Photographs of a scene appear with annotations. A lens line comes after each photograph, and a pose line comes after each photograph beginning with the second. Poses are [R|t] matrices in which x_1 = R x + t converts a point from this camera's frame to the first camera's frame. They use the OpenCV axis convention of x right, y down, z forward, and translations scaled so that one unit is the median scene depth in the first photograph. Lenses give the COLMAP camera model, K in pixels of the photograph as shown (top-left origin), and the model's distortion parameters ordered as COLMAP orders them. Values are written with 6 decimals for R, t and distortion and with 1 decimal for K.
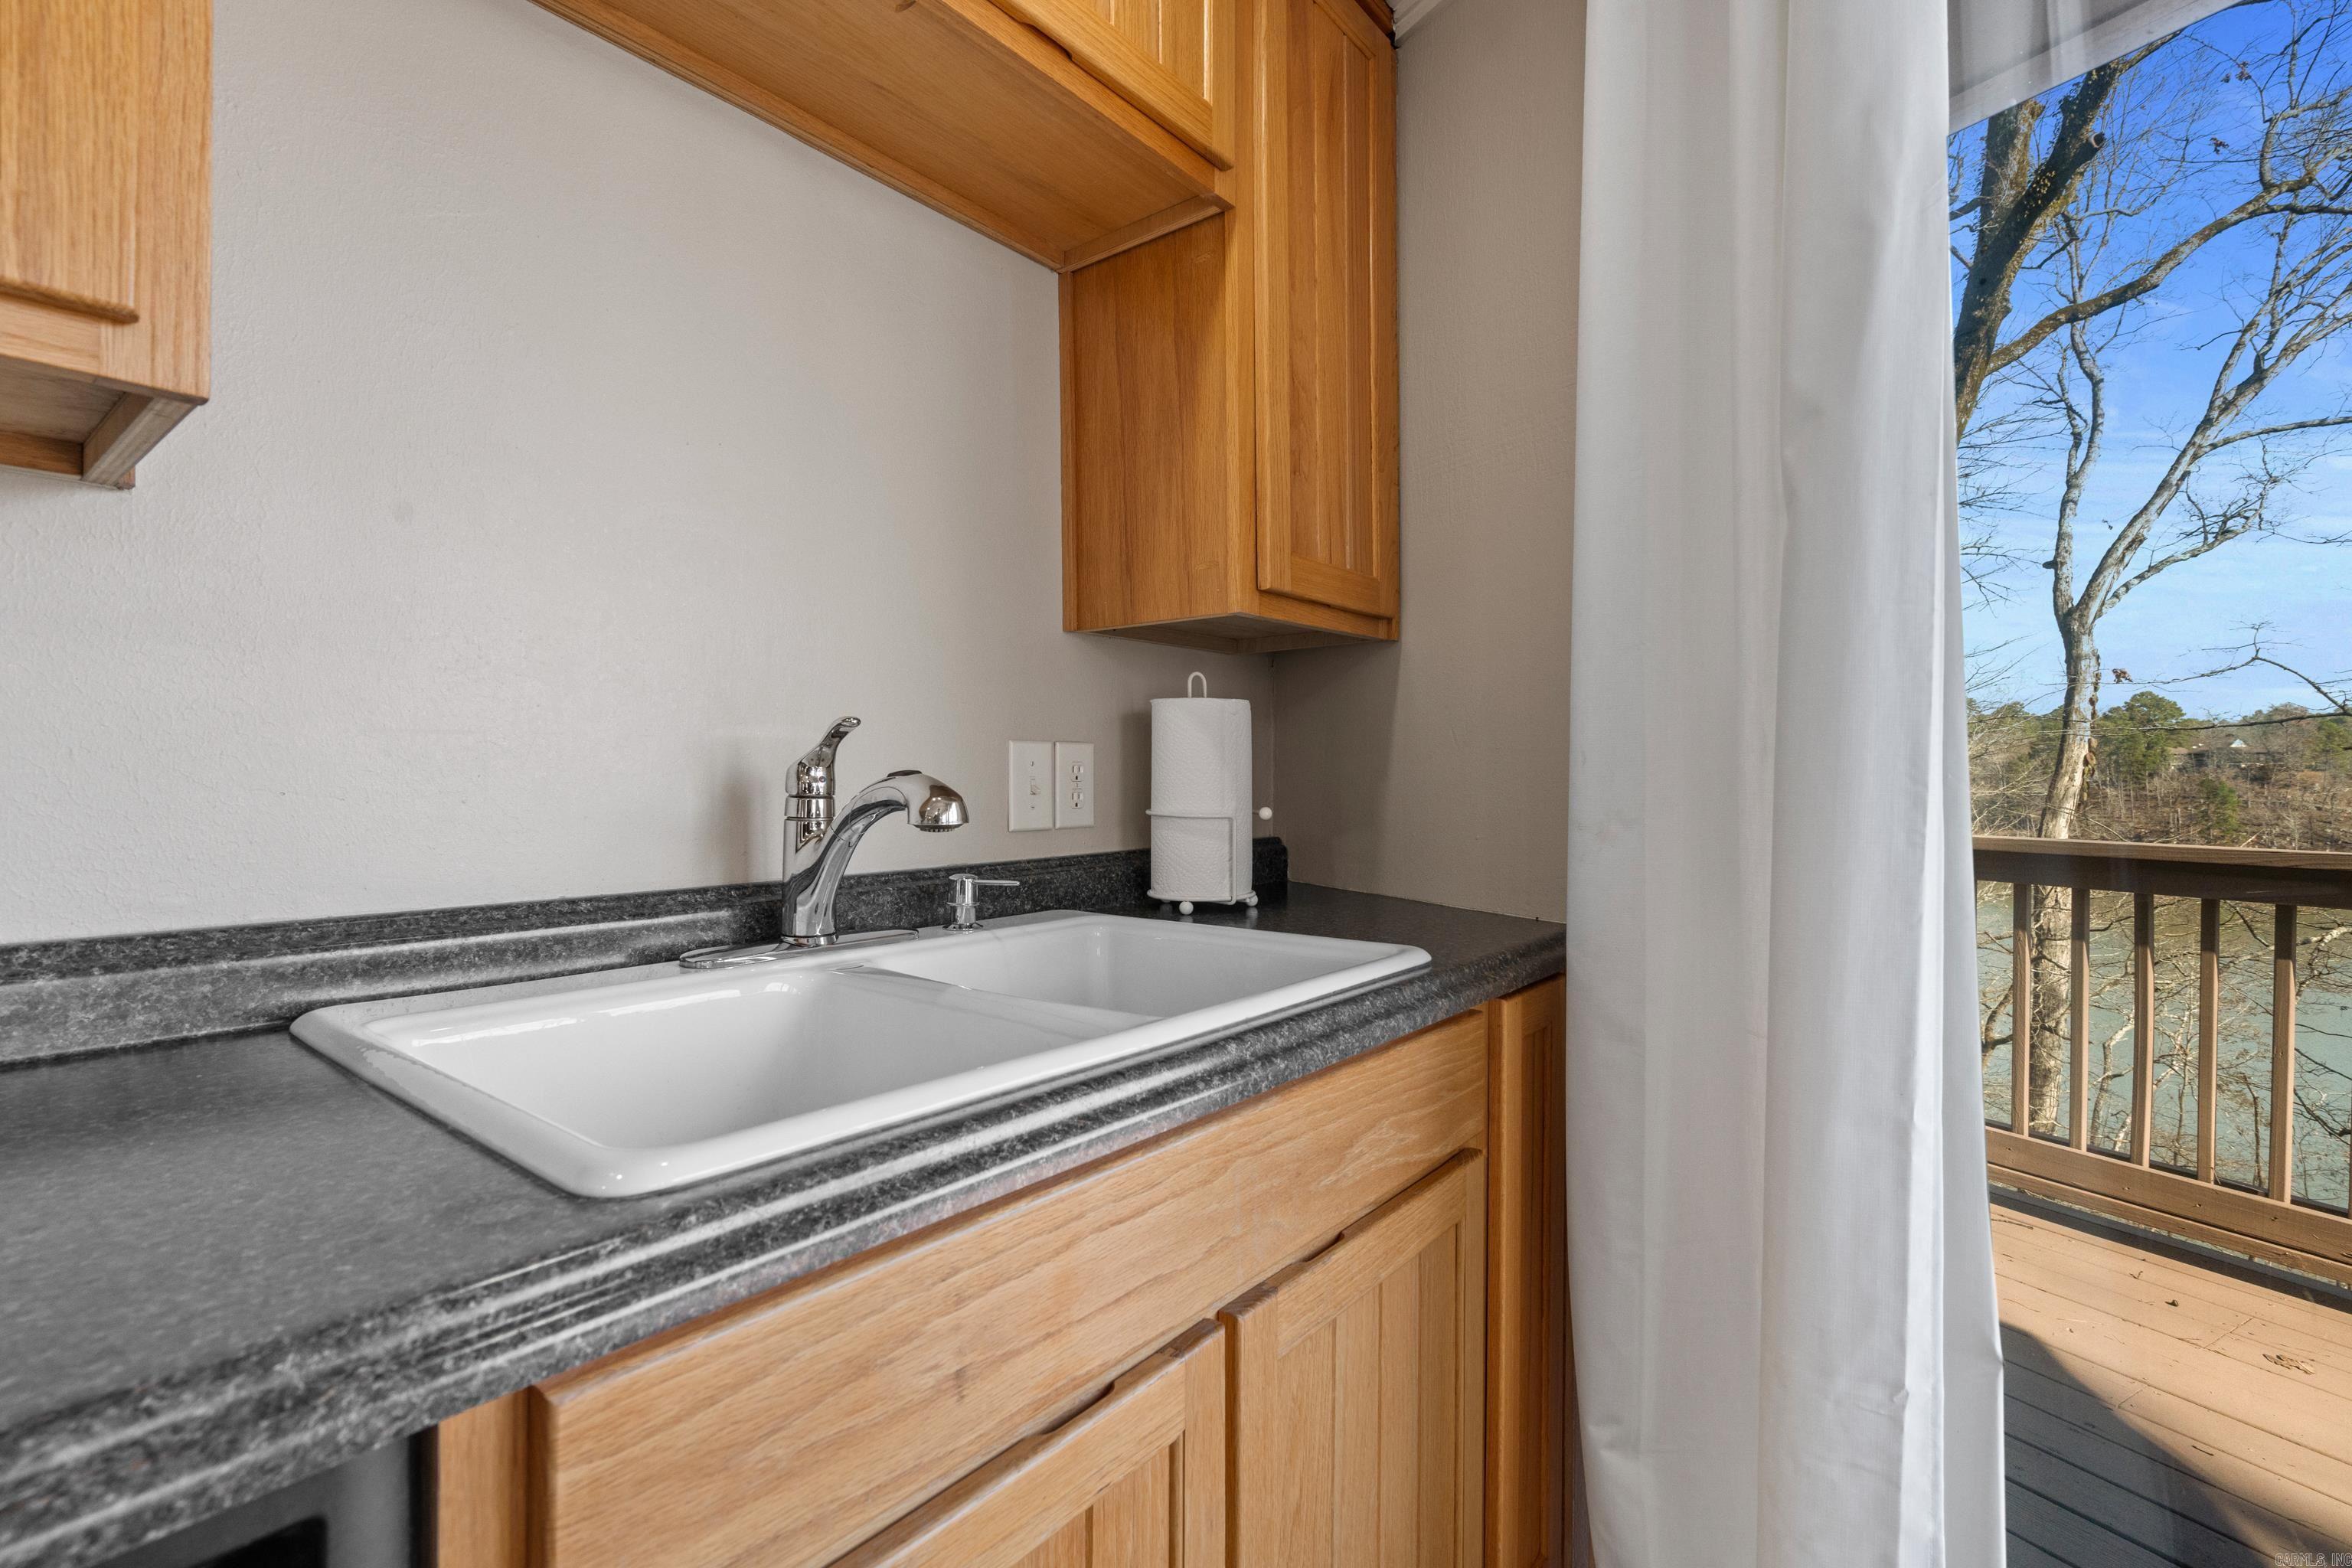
lens RADIAL K [[1079.4, 0, 1179.7], [0, 1079.4, 748.4], [0, 0, 1]] dist [-0.002112, 0.000278]
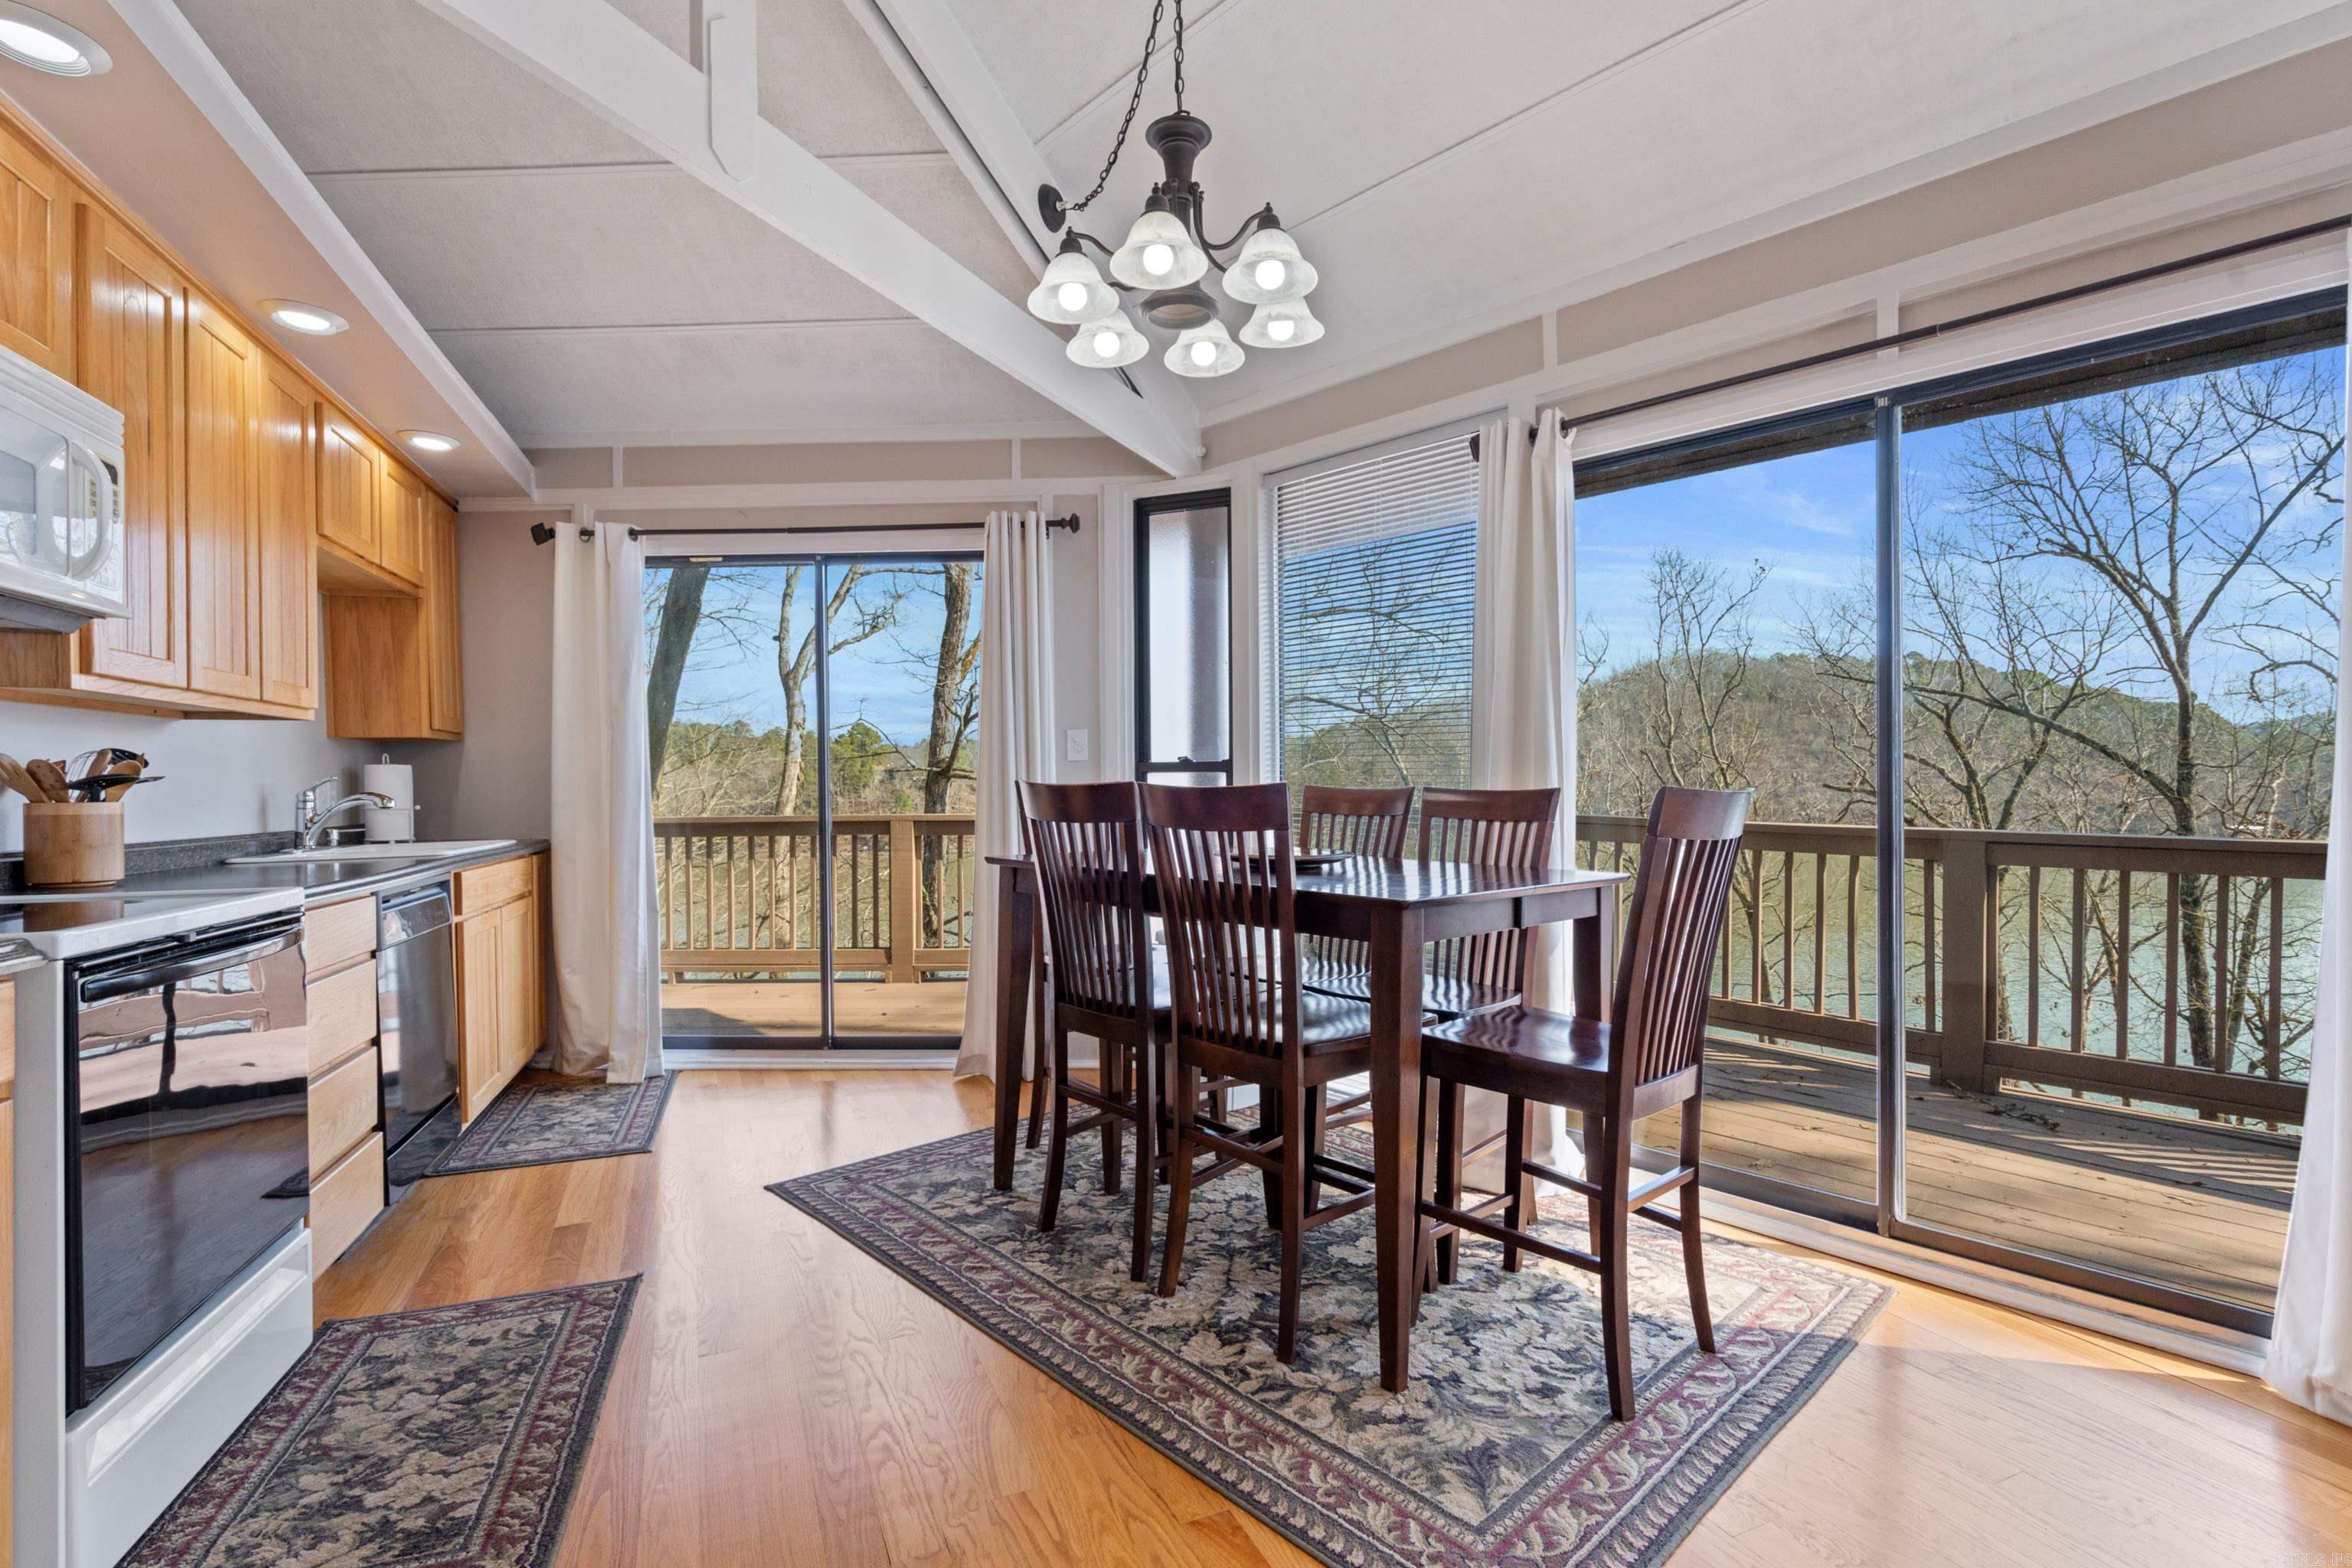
lens RADIAL K [[1066.5, 0, 1179.2], [0, 1066.5, 795.4], [0, 0, 1]] dist [-0.002641, 0.000165]
pose [[0.523951, -0.023535, 0.851423, -1.209773], [-0.000040, 0.999618, 0.027656, -0.044016], [-0.851749, -0.014524, 0.523749, -2.034425]]
